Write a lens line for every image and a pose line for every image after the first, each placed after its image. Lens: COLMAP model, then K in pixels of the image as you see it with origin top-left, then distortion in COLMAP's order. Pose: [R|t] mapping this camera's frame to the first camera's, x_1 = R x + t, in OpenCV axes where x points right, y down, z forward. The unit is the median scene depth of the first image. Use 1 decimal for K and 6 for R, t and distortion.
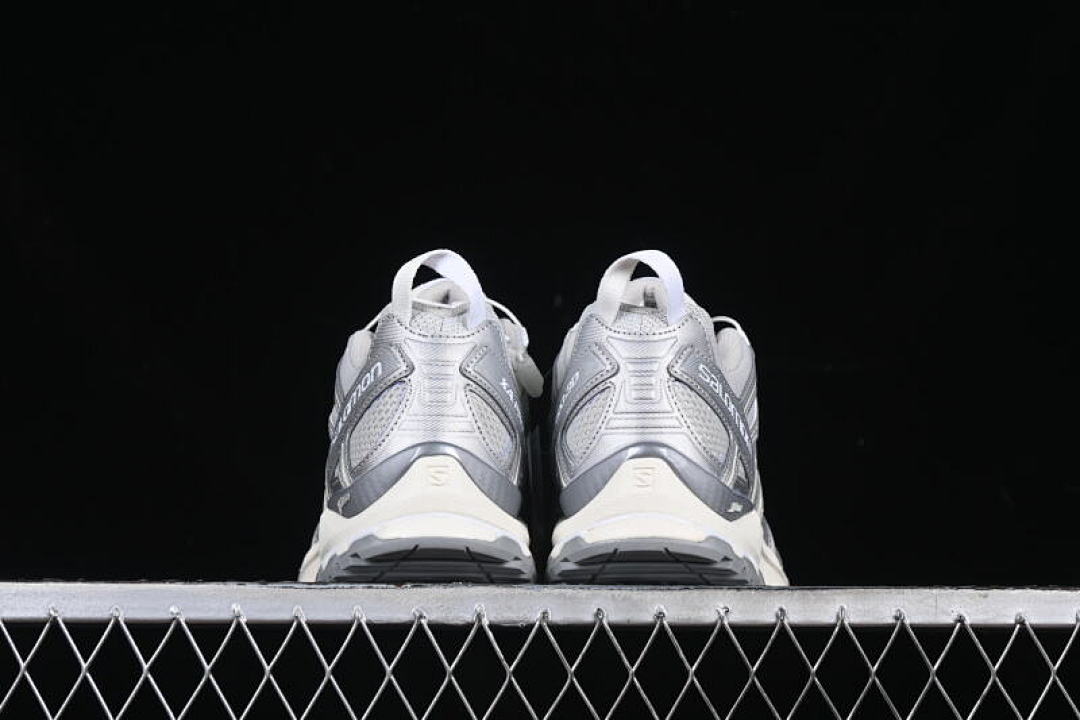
lens RADIAL K [[2464.1, 0, 540.3], [0, 2464.1, 362.1], [0, 0, 1]] dist [-0.014107, 0.000000]
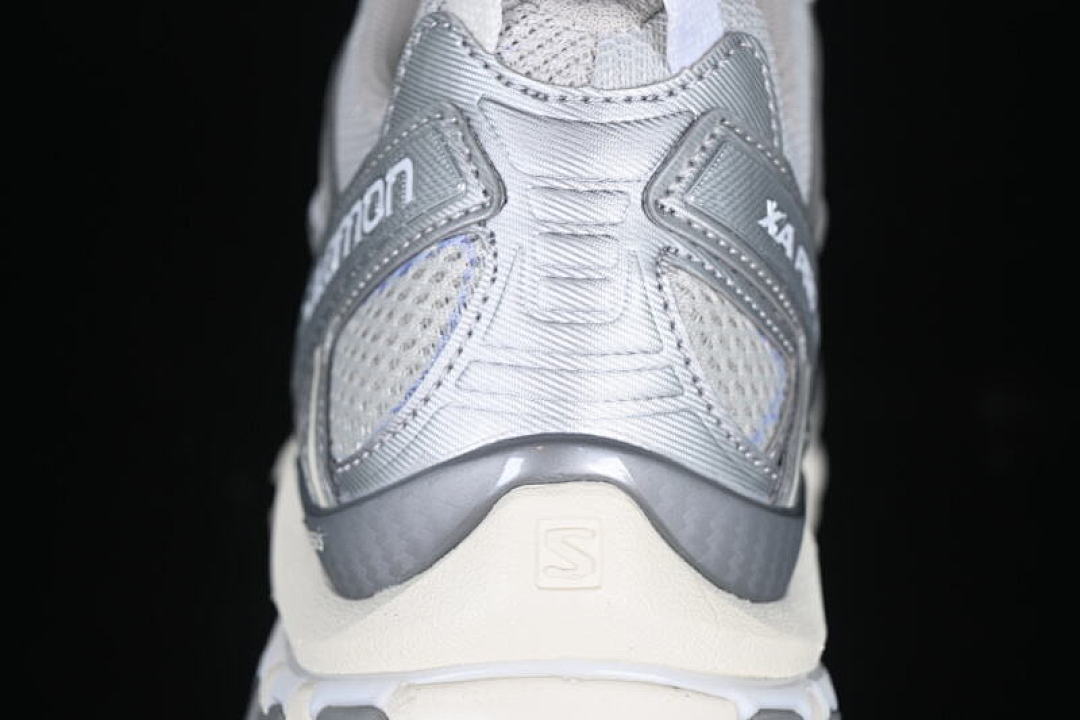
lens RADIAL K [[2464.1, 0, 540.1], [0, 2464.1, 360.2], [0, 0, 1]] dist [-0.014107, 0.000000]
pose [[0.996403, 0.031537, -0.078648, -0.019475], [-0.005603, 0.950648, 0.310220, -0.080701], [0.084550, -0.308664, 0.947406, 0.674890]]
